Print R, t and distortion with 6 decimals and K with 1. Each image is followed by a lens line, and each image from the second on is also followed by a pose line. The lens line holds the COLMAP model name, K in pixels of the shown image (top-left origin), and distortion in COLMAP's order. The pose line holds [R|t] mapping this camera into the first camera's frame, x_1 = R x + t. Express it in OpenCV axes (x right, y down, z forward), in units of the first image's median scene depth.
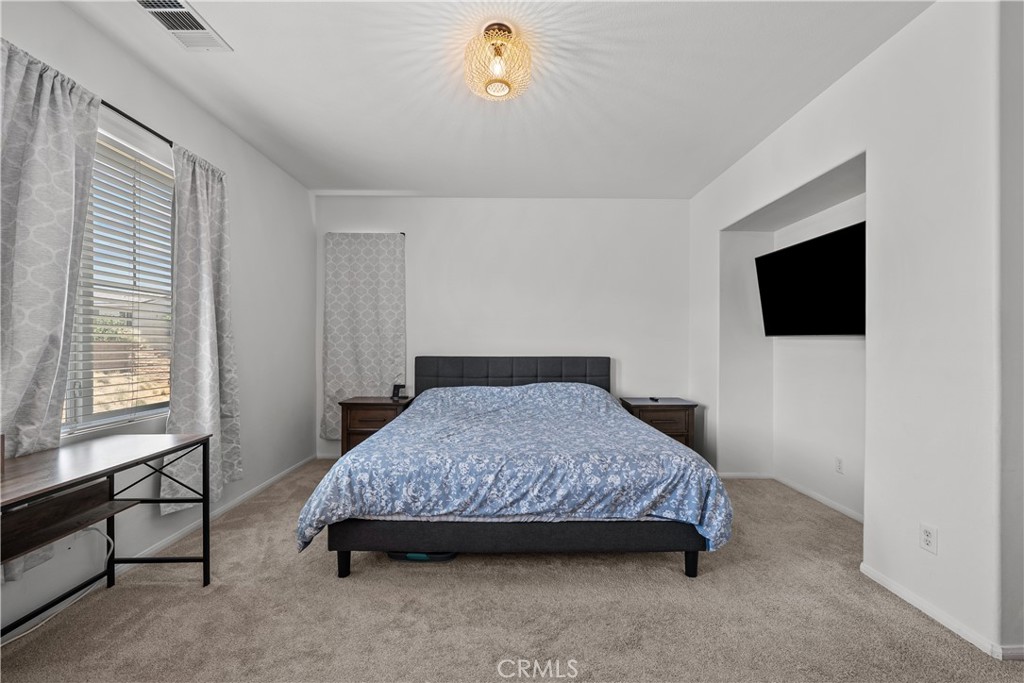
lens RADIAL K [[405.3, 0, 513.2], [0, 405.3, 345.3], [0, 0, 1]] dist [-0.001197, 0.000173]
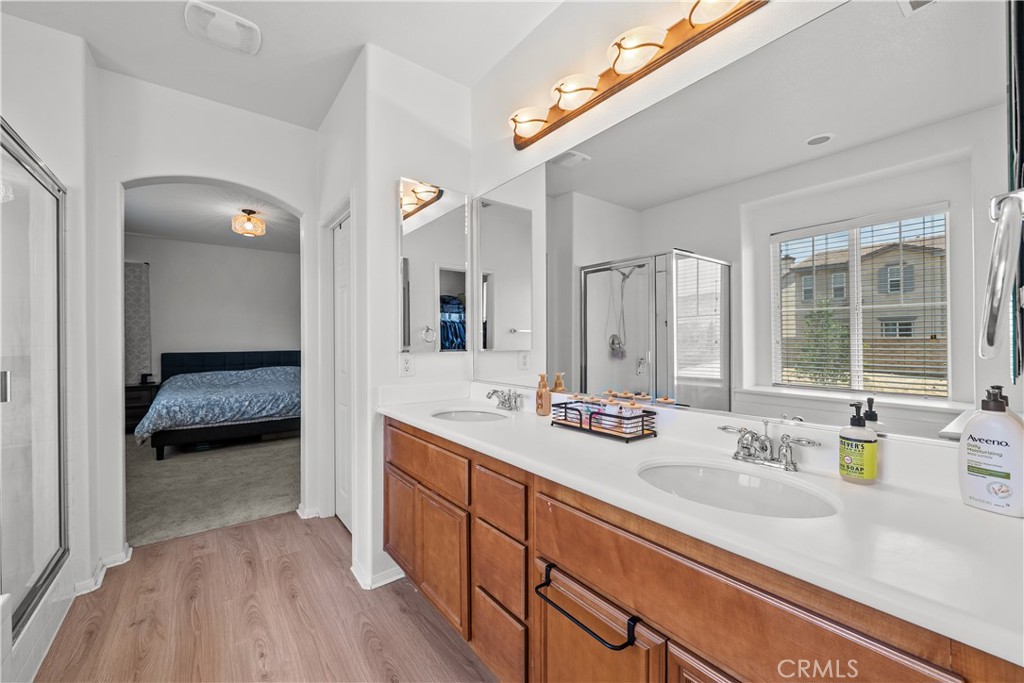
lens RADIAL K [[405.3, 0, 511.9], [0, 405.3, 341.3], [0, 0, 1]] dist [-0.001197, 0.000173]
pose [[0.799899, -0.009476, 0.600060, -0.228904], [0.007294, 0.999955, 0.006067, -0.026500], [-0.600091, -0.000476, 0.799932, -1.747344]]
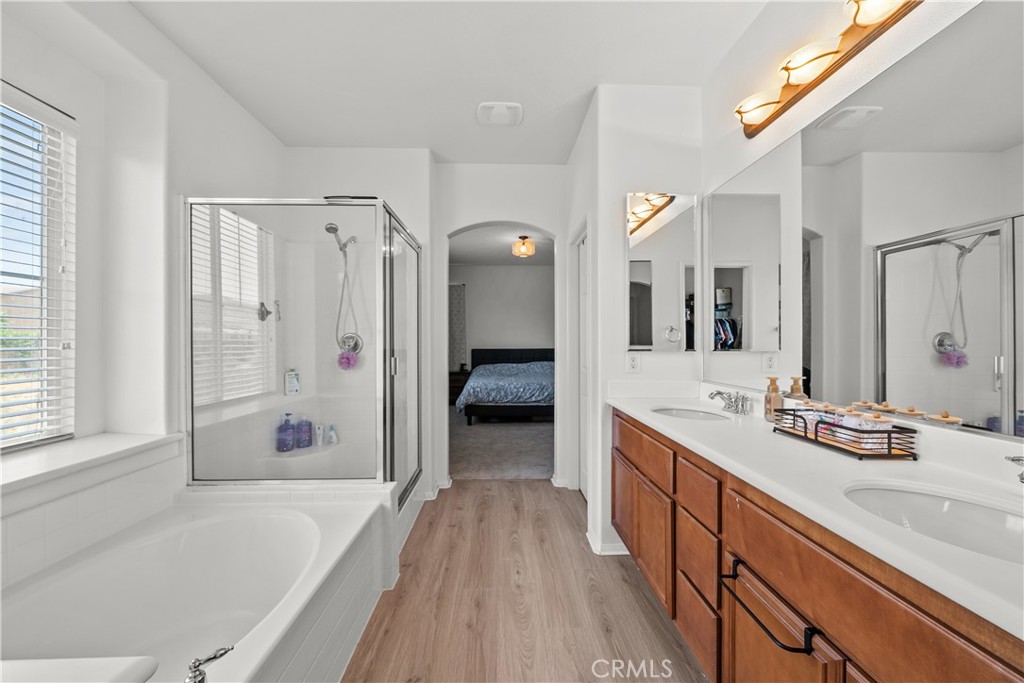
lens RADIAL K [[405.3, 0, 510.7], [0, 405.3, 340.7], [0, 0, 1]] dist [-0.001197, 0.000173]
pose [[0.999826, -0.006588, 0.017456, -0.182740], [0.006559, 0.999977, 0.001746, -0.027523], [-0.017467, -0.001632, 0.999846, -1.900916]]
